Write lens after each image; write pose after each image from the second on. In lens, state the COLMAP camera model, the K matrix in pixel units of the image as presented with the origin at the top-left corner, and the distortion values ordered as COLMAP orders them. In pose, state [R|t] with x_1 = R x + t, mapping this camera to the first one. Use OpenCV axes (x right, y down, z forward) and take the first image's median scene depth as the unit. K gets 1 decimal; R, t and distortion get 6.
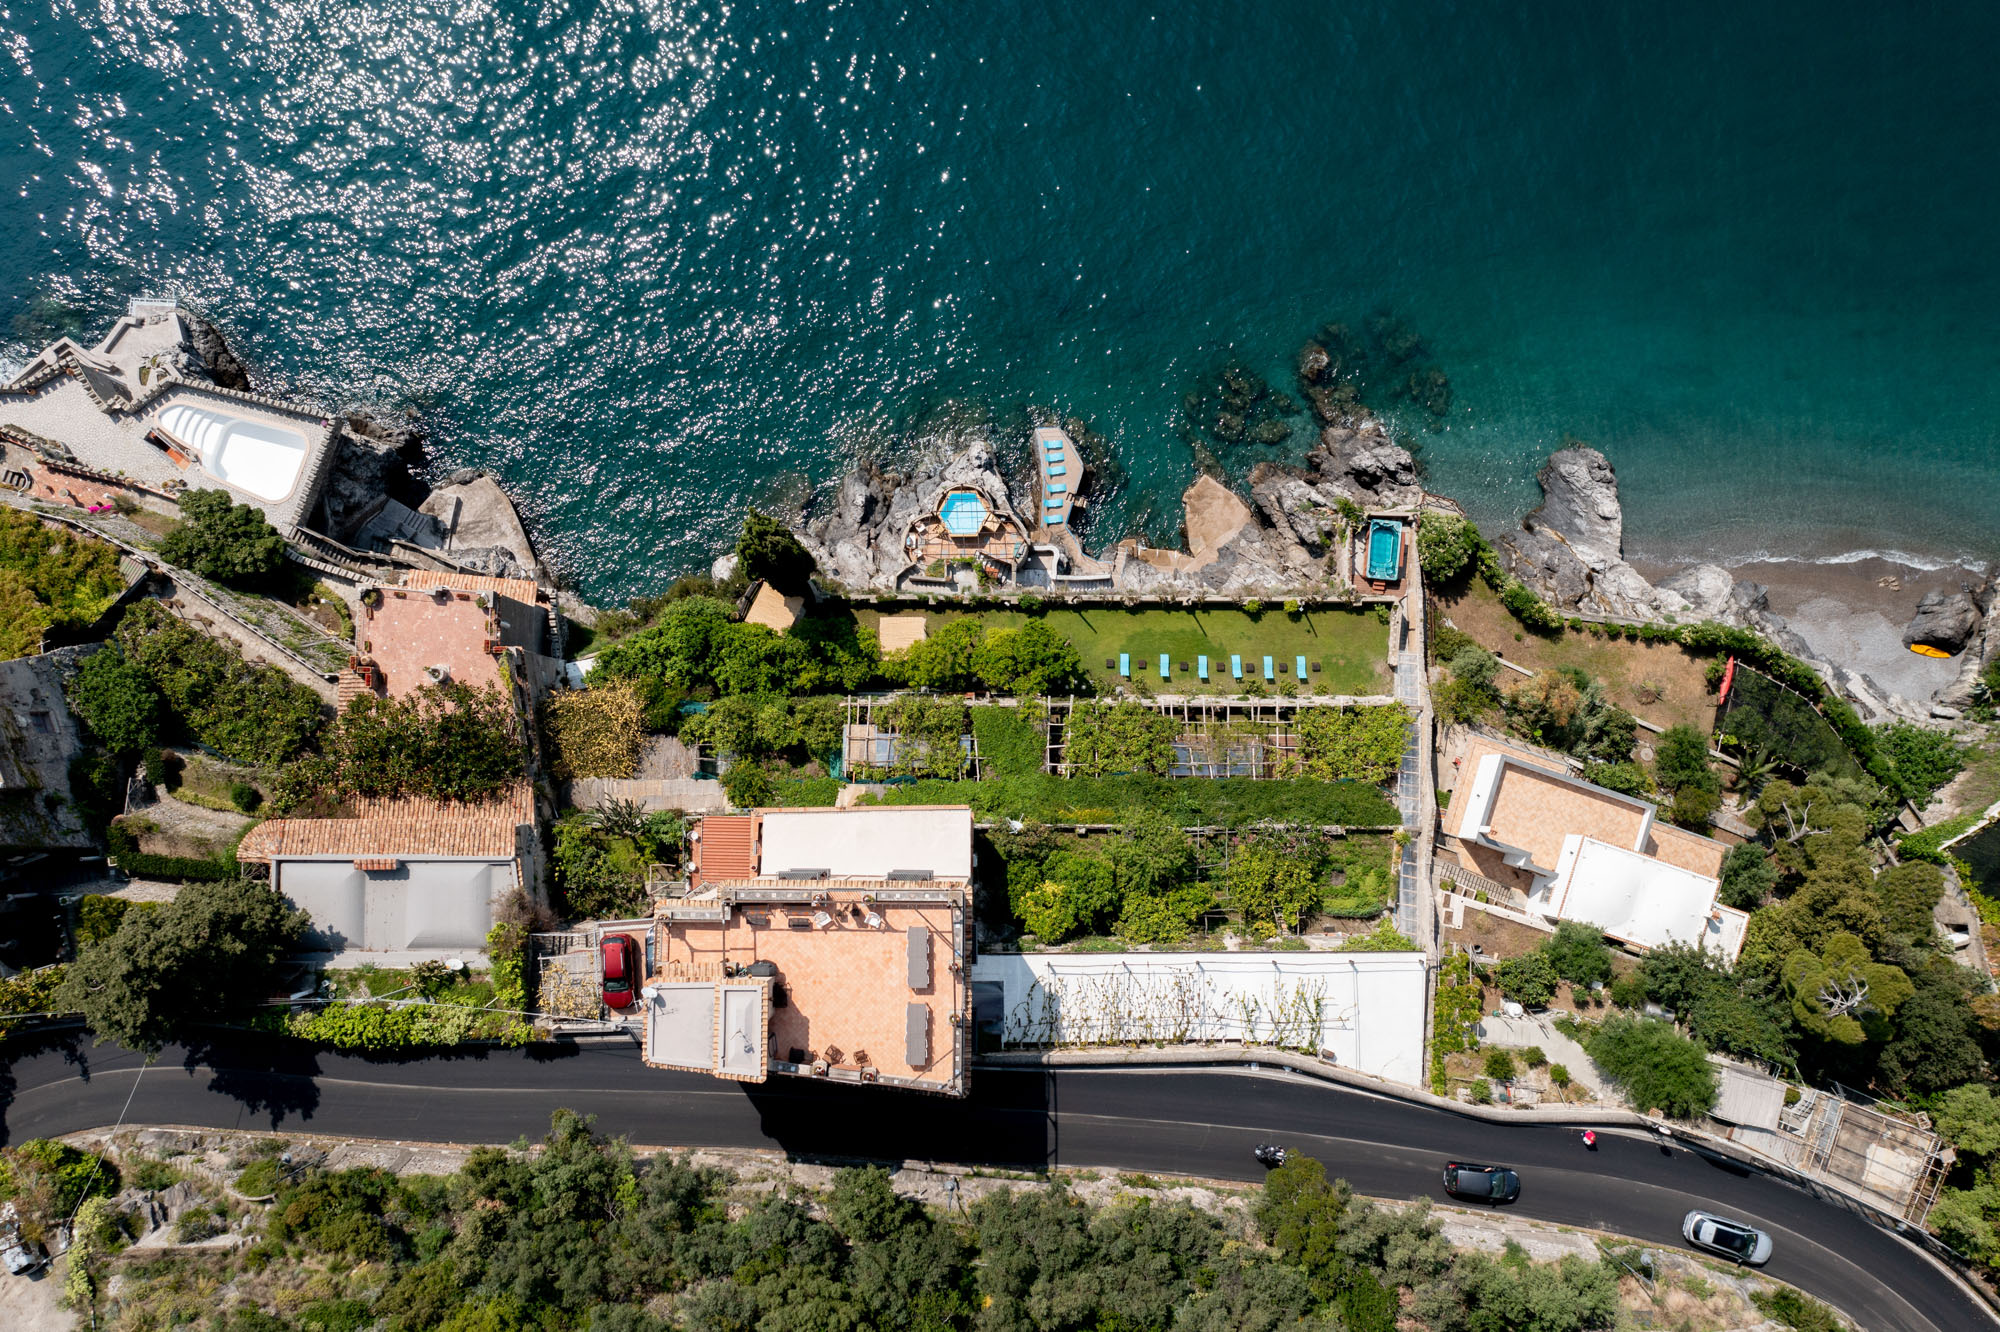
lens RADIAL K [[1587.4, 0, 1000.0], [0, 1587.4, 666.0], [0, 0, 1]] dist [-0.009082, 0.003527]
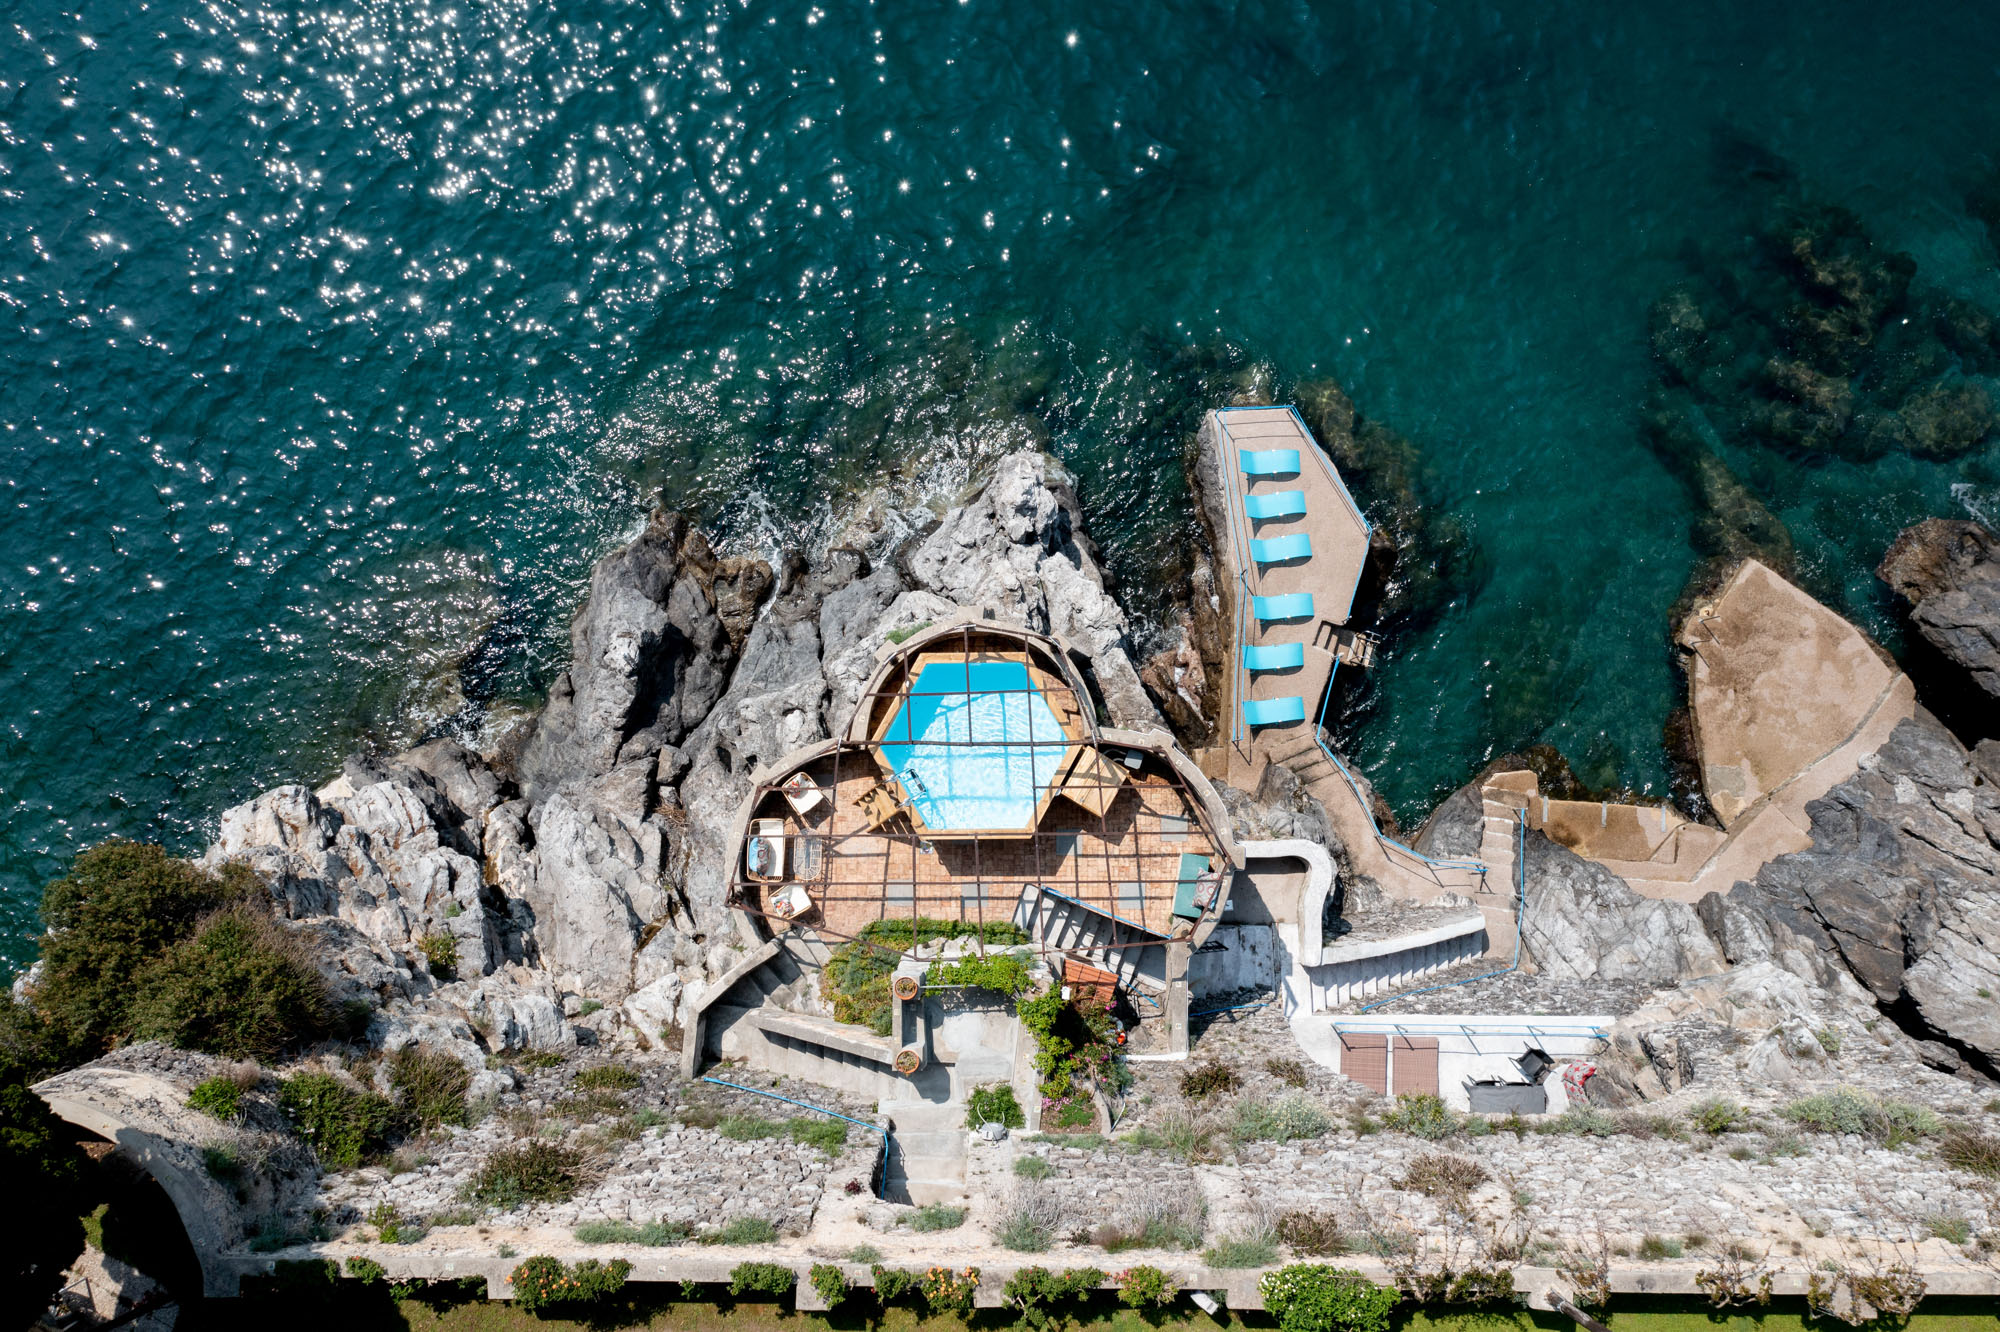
lens RADIAL K [[1587.4, 0, 1000.0], [0, 1587.4, 666.0], [0, 0, 1]] dist [-0.009082, 0.003527]
pose [[0.999989, 0.000373, -0.004578, -0.017903], [-0.000400, 0.999983, -0.005894, -0.106197], [0.004576, 0.005896, 0.999972, 0.748359]]
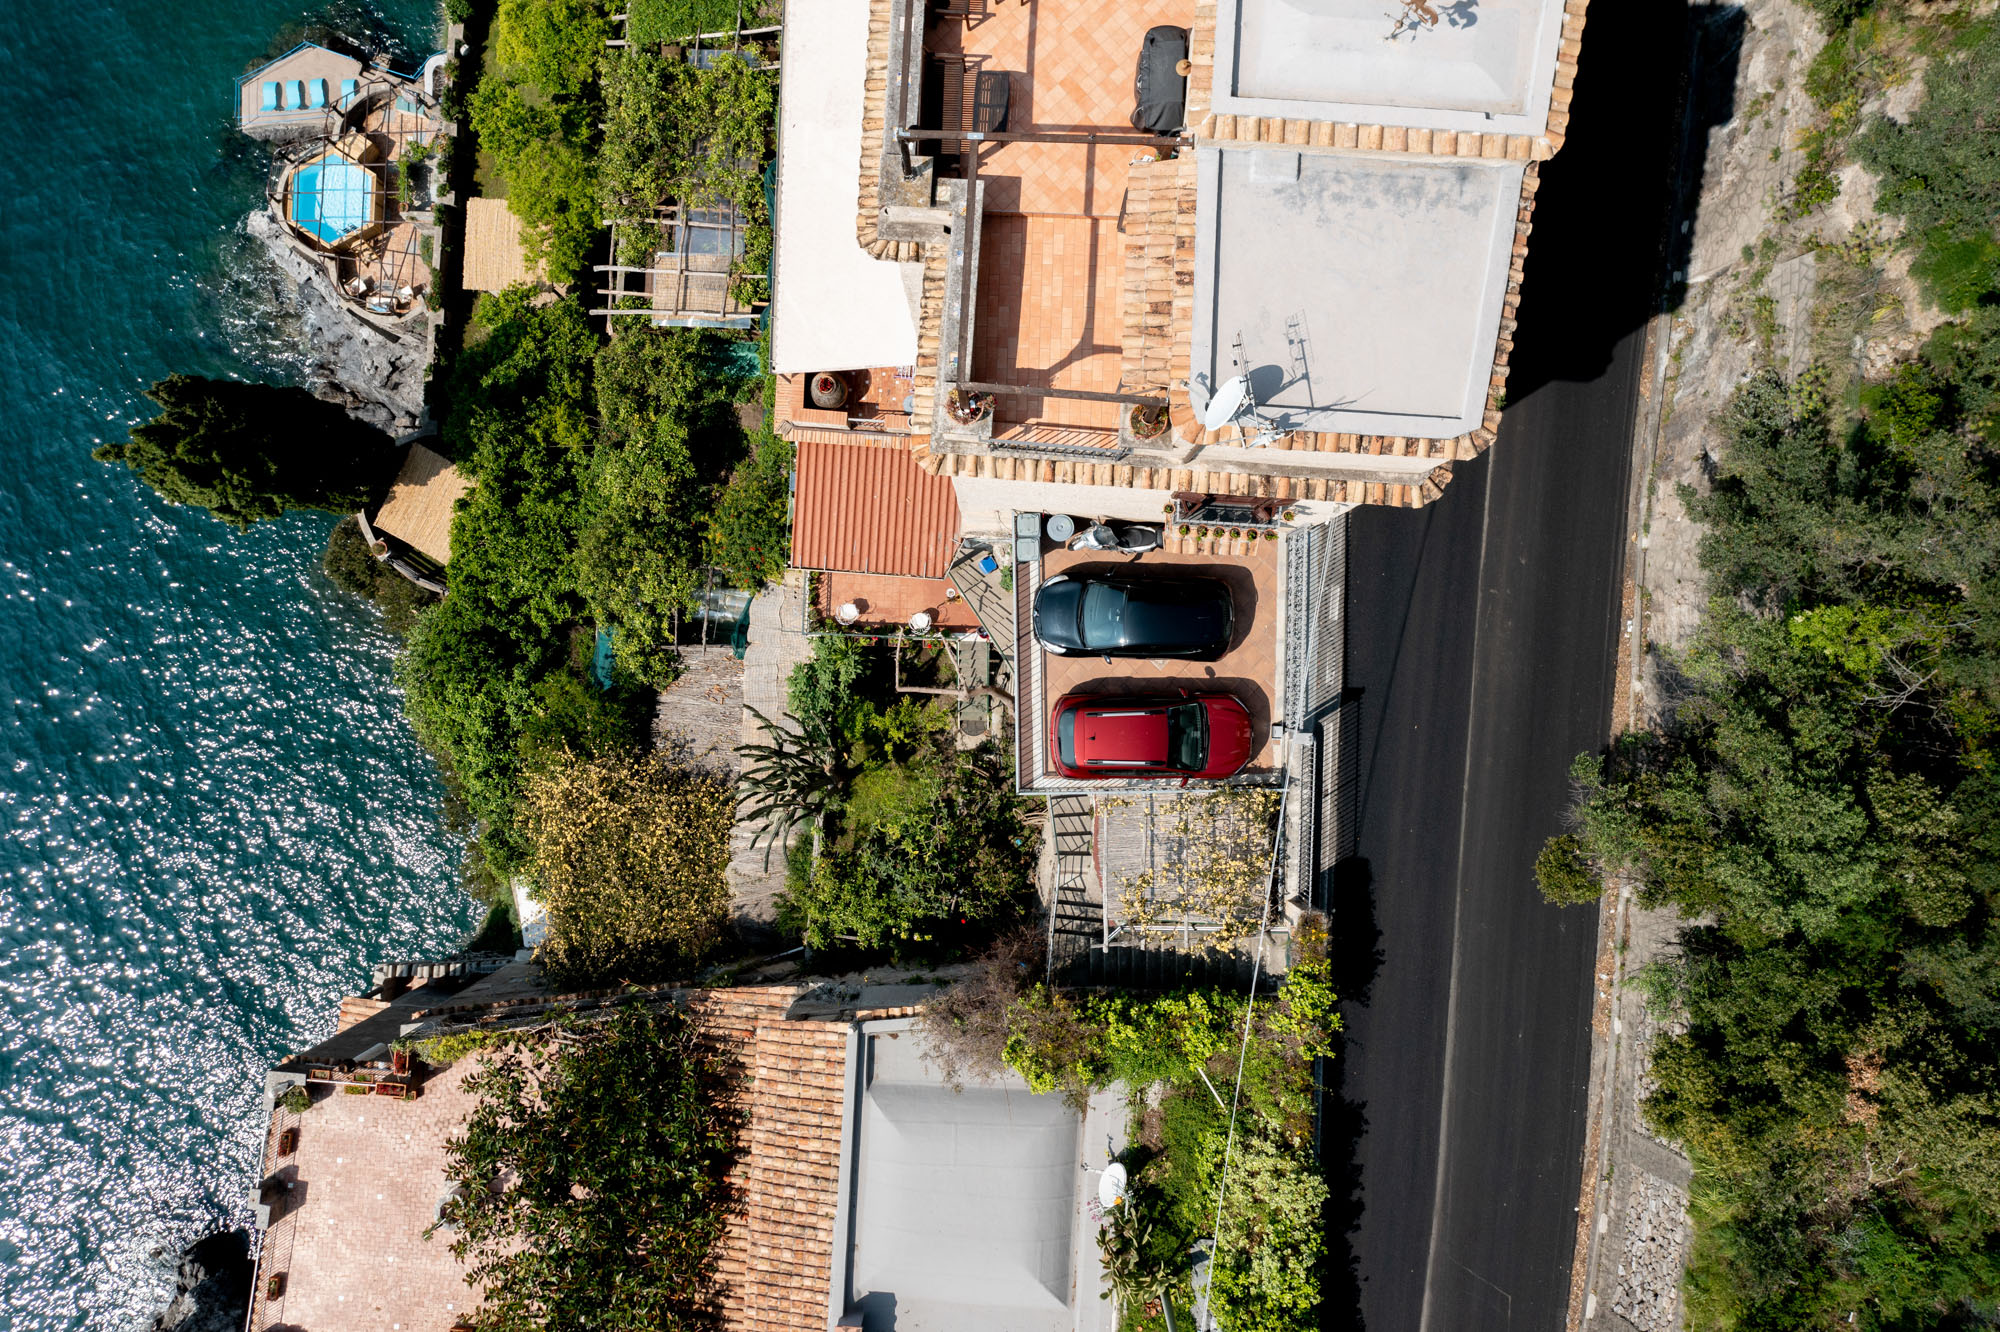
lens RADIAL K [[1587.4, 0, 1000.0], [0, 1587.4, 666.0], [0, 0, 1]] dist [-0.009082, 0.003527]
pose [[0.057401, -0.998330, 0.006527, -0.166116], [0.995832, 0.057719, 0.070625, 0.094524], [-0.070884, 0.002446, 0.997482, 0.460924]]
